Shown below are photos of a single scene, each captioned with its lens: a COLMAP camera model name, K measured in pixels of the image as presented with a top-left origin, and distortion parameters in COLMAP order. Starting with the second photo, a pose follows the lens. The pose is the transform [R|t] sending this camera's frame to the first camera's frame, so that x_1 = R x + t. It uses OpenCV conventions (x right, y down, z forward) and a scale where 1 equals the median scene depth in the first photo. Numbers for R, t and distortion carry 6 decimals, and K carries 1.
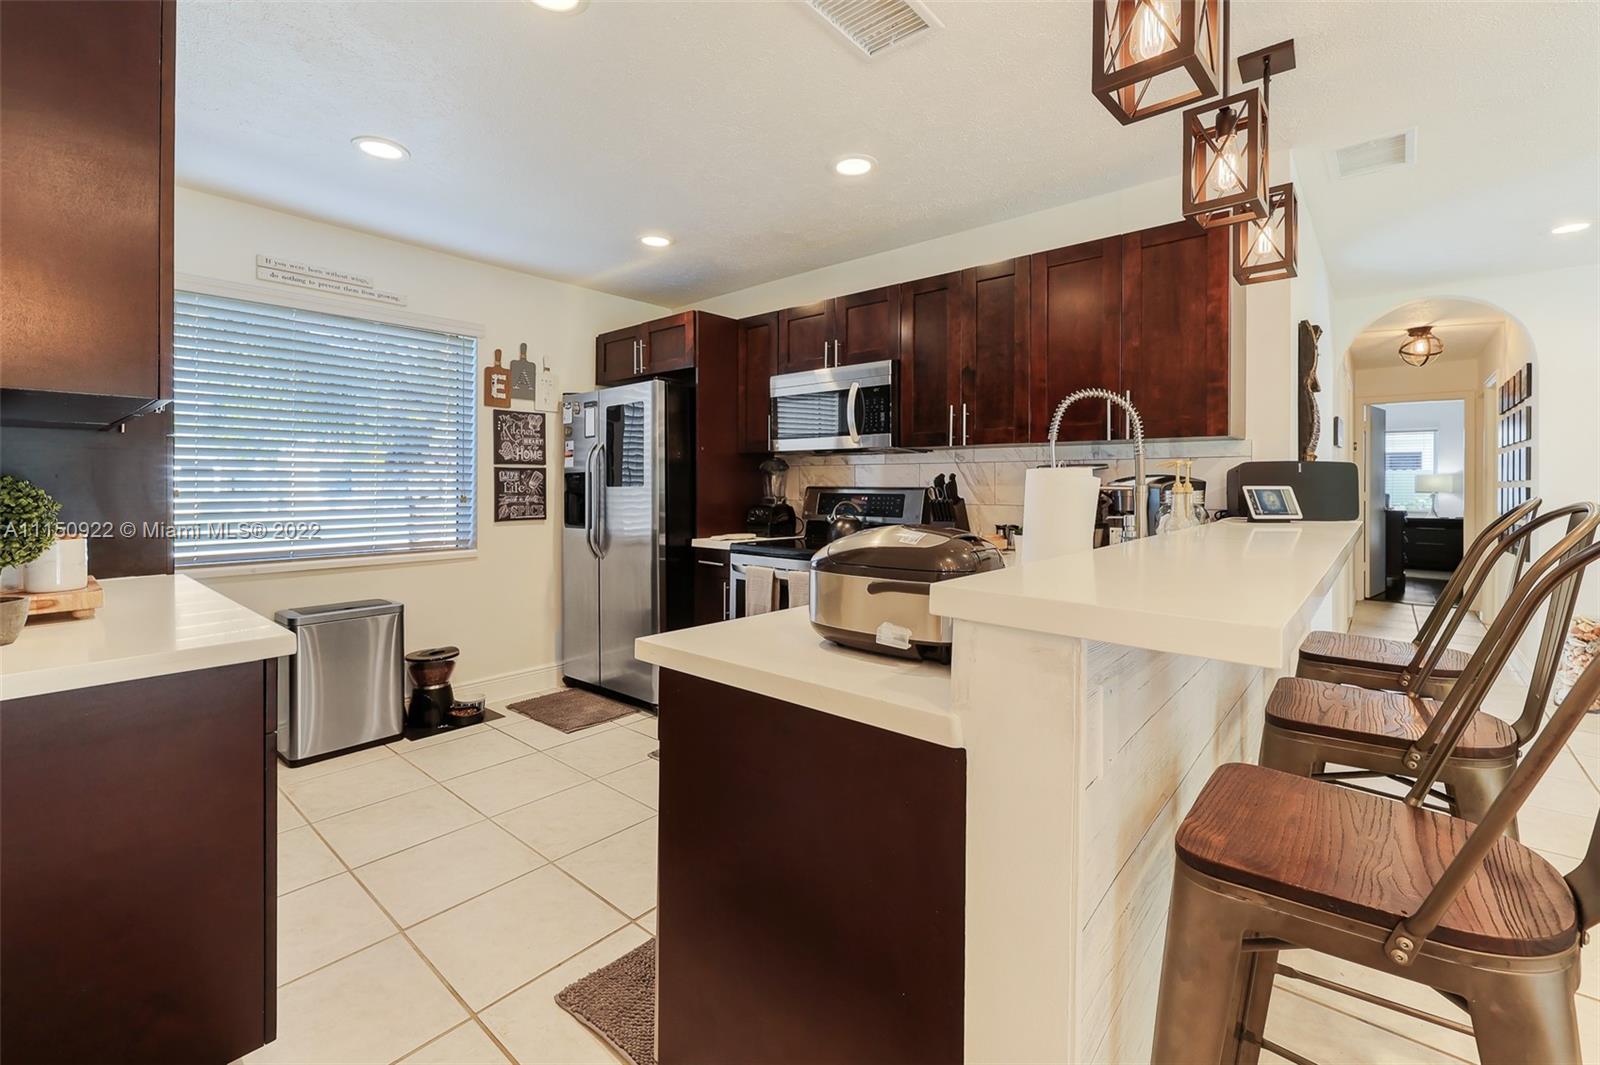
lens RADIAL K [[684.8, 0, 796.1], [0, 684.8, 484.3], [0, 0, 1]] dist [0.000505, 0.000201]
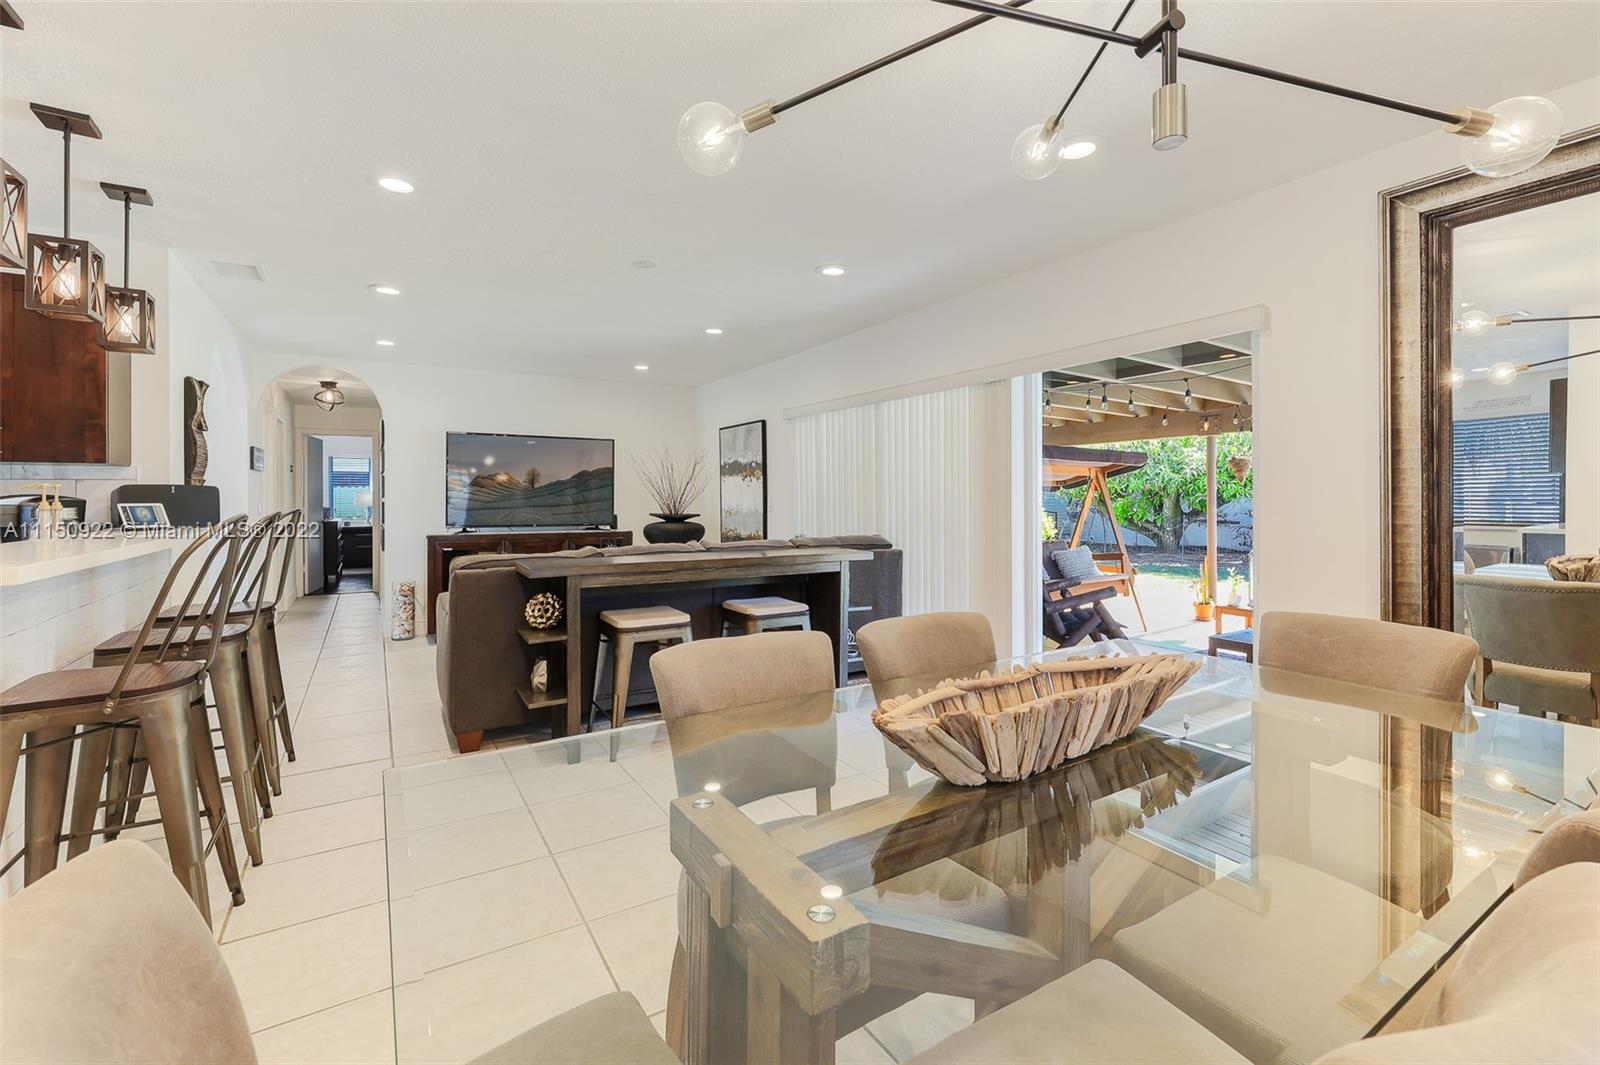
lens RADIAL K [[685.0, 0, 793.5], [0, 685.0, 496.2], [0, 0, 1]] dist [-0.001847, -0.000030]
pose [[0.300110, -0.001614, 0.953903, -0.116731], [0.007115, 0.999975, -0.000547, -0.001019], [-0.953878, 0.006951, 0.300114, -0.362726]]
